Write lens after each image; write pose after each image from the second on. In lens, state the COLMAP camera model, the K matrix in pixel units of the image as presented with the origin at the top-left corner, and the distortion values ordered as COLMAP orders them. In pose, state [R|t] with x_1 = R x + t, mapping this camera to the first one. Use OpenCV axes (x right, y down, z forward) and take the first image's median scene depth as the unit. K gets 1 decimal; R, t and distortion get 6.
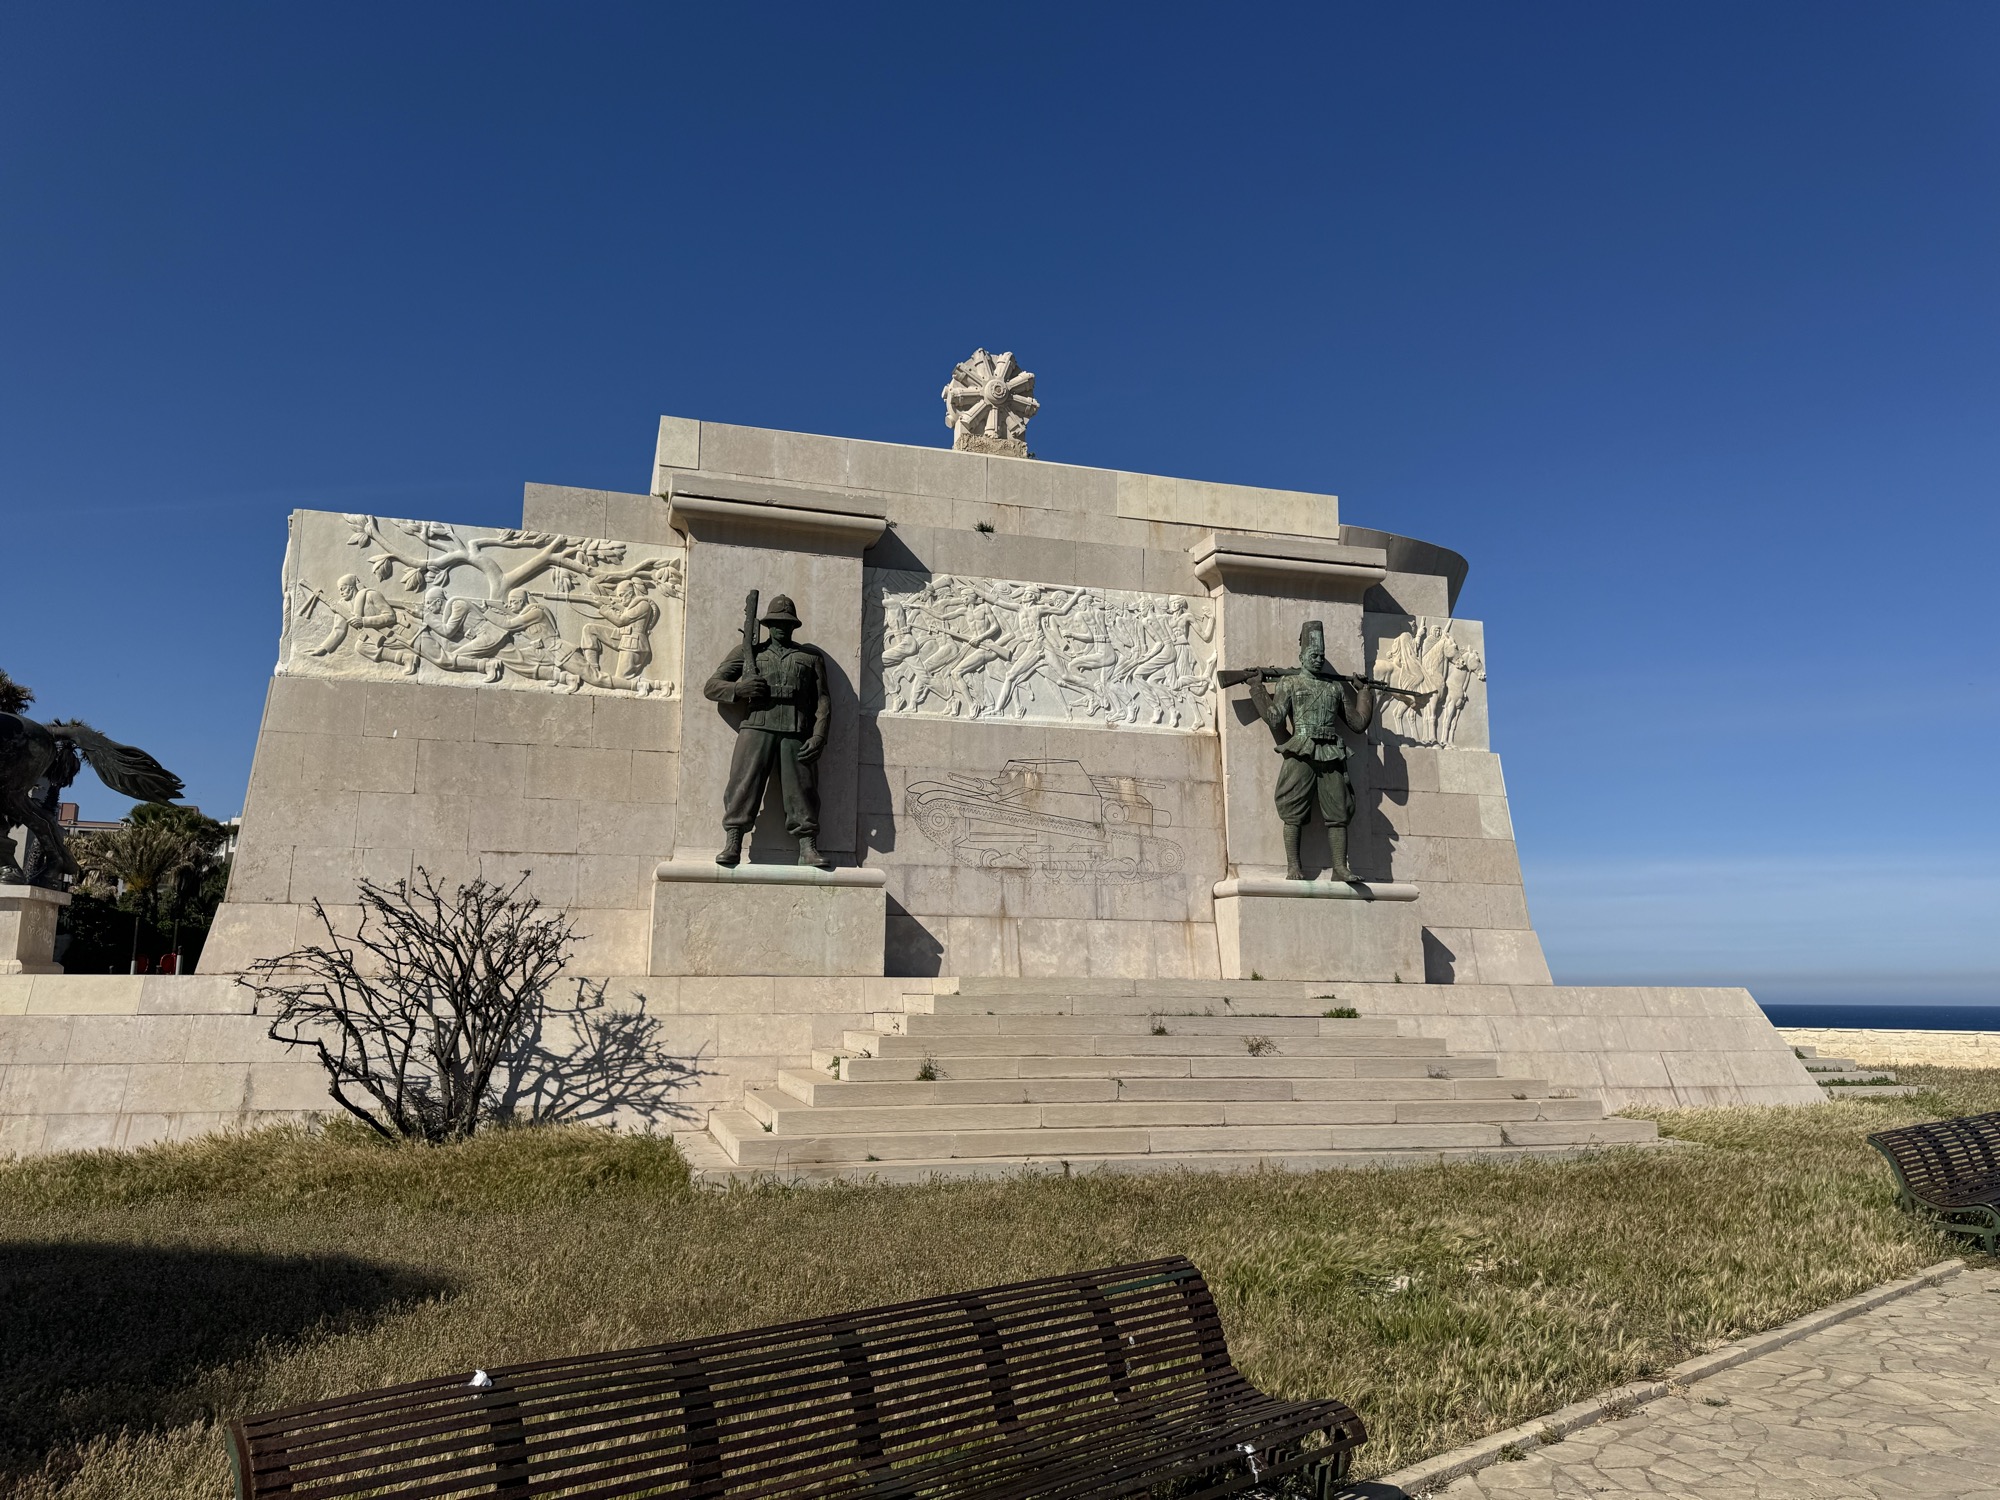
lens RADIAL K [[1413.0, 0, 1033.5], [0, 1413.0, 743.5], [0, 0, 1]] dist [0.046733, -0.016505]
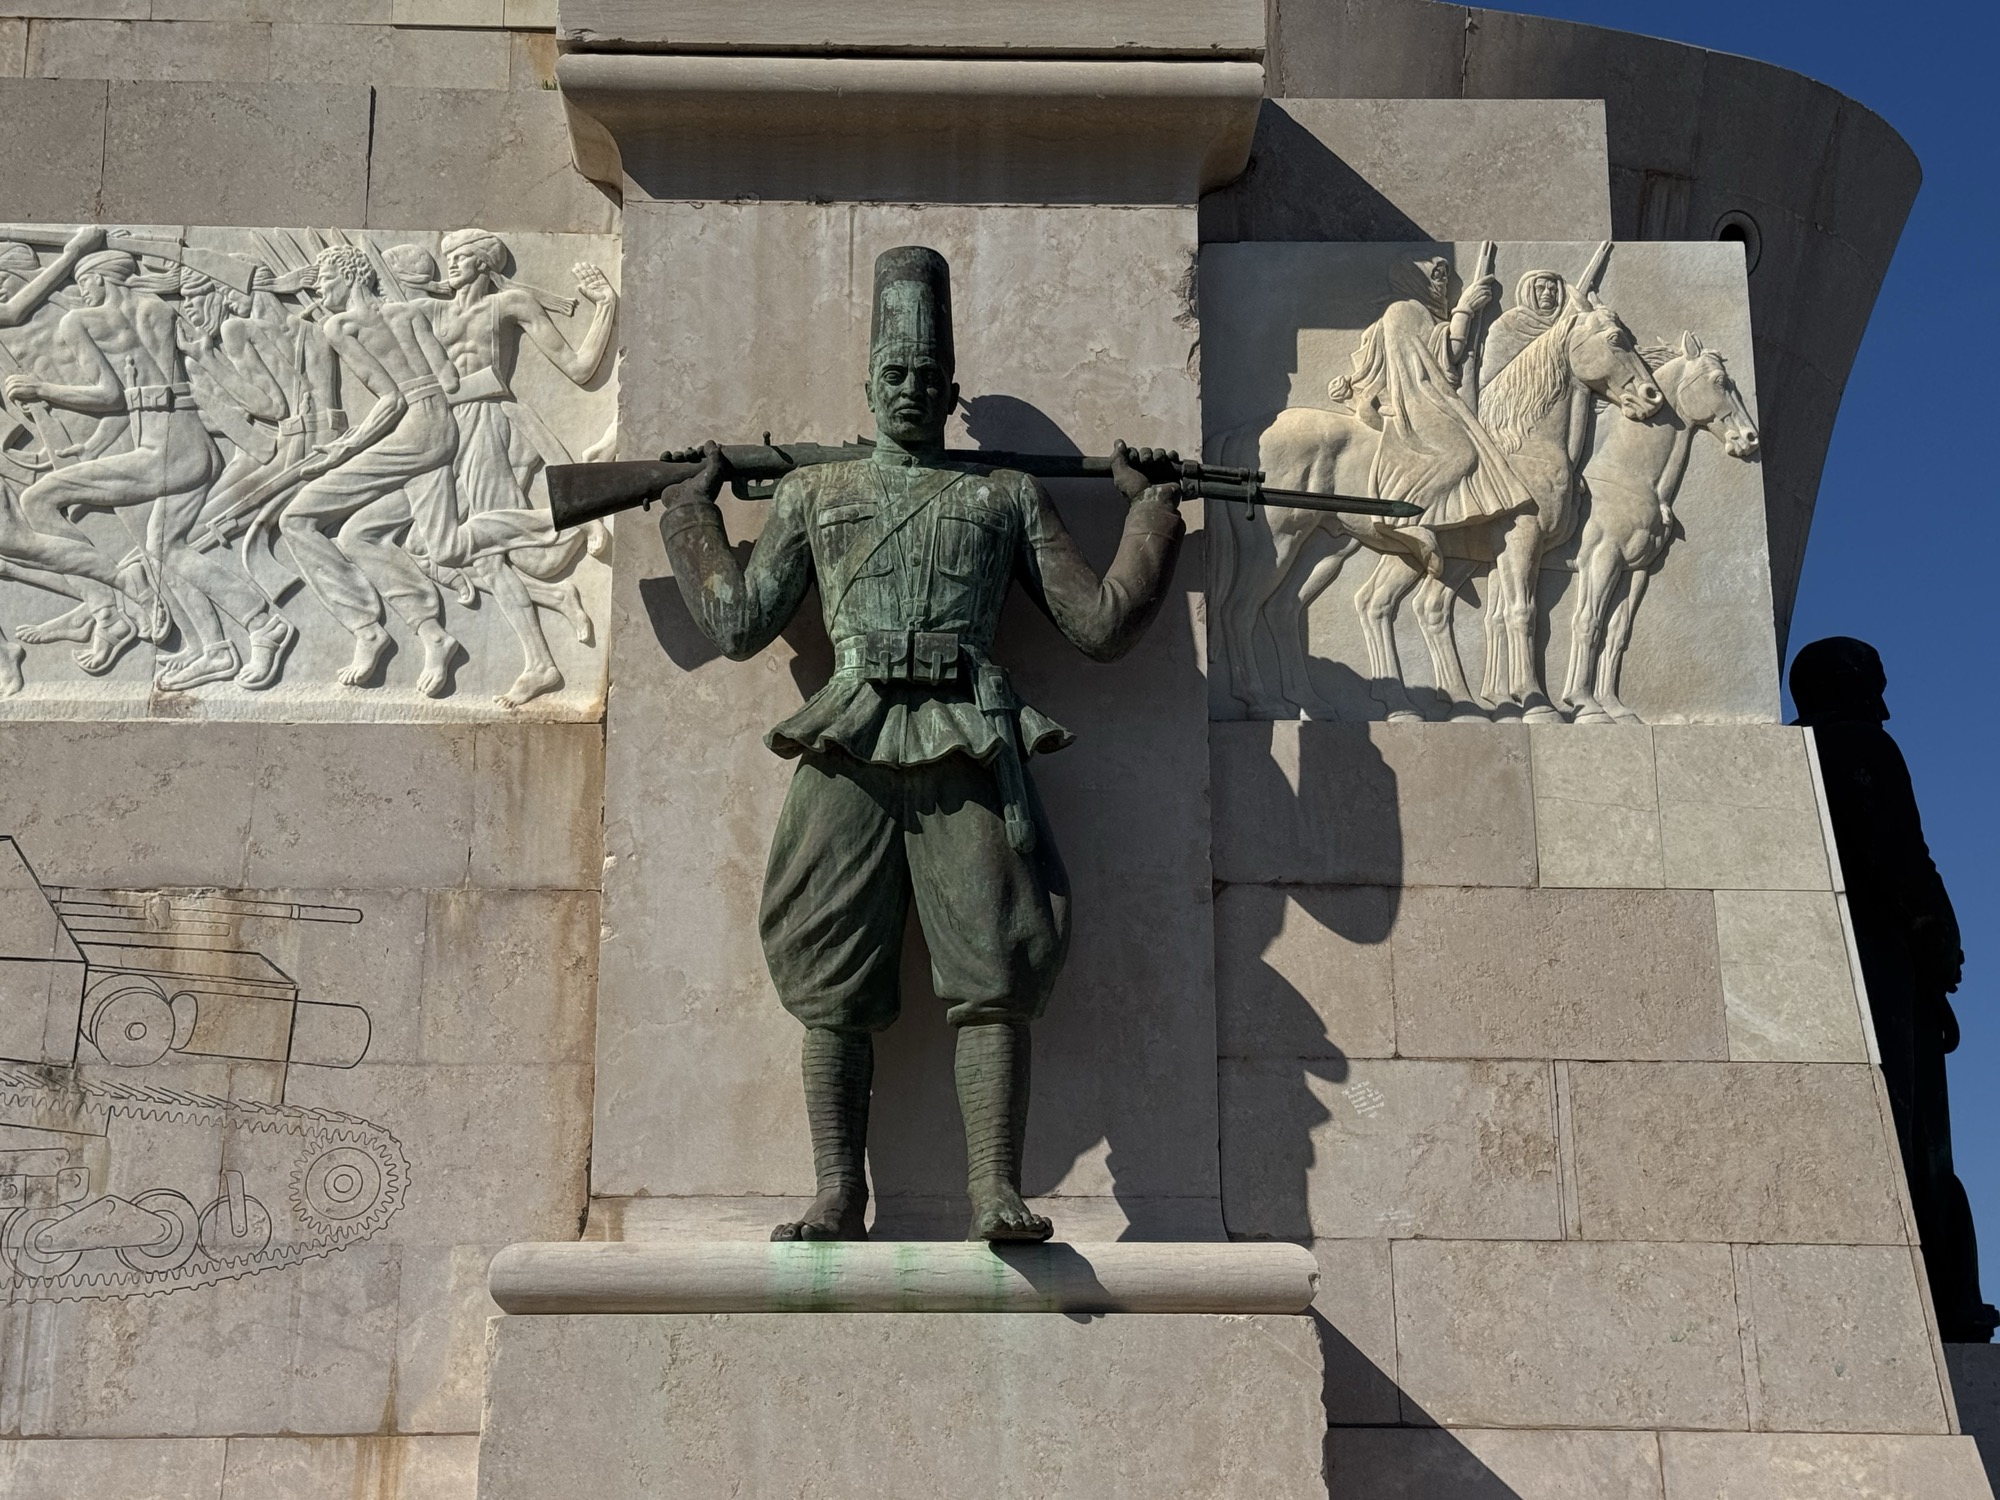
lens RADIAL K [[3152.1, 0, 1016.7], [0, 3152.1, 735.8], [0, 0, 1]] dist [0.154197, 0.000000]
pose [[0.965731, -0.084554, -0.245384, 0.373171], [0.054250, 0.990323, -0.127737, 0.082839], [0.253810, 0.110047, 0.960973, 0.476303]]
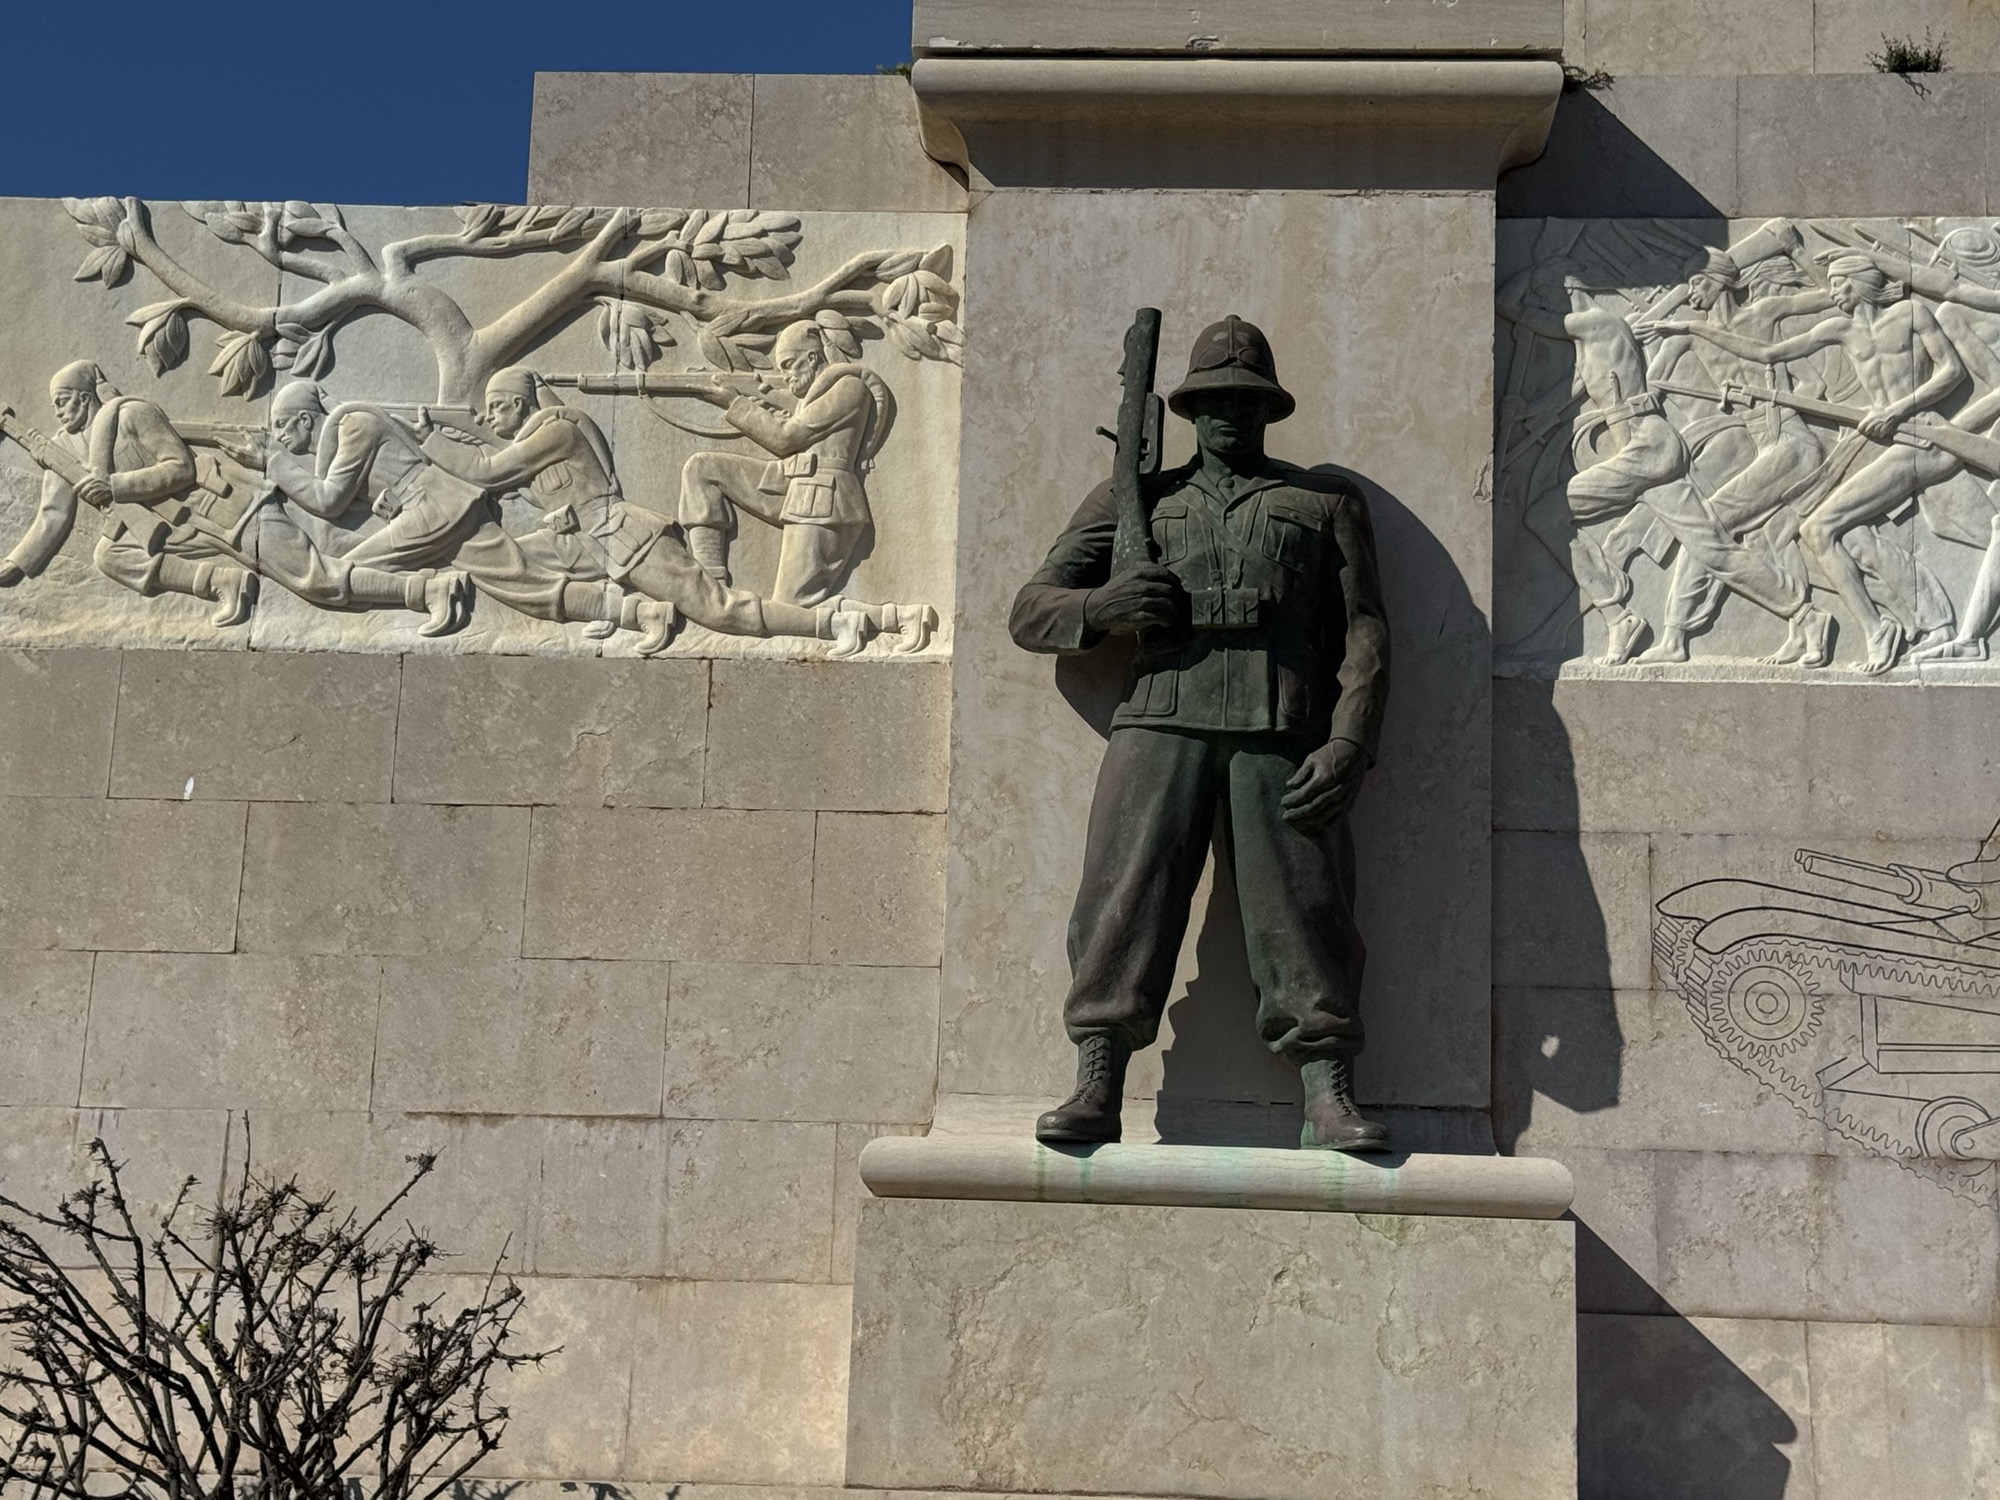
lens RADIAL K [[3628.5, 0, 989.0], [0, 3628.5, 753.0], [0, 0, 1]] dist [0.157332, 0.000000]
pose [[0.929163, -0.051017, -0.366133, 0.067774], [0.034937, 0.998117, -0.050417, 0.033175], [0.368016, 0.034054, 0.929196, 0.193239]]
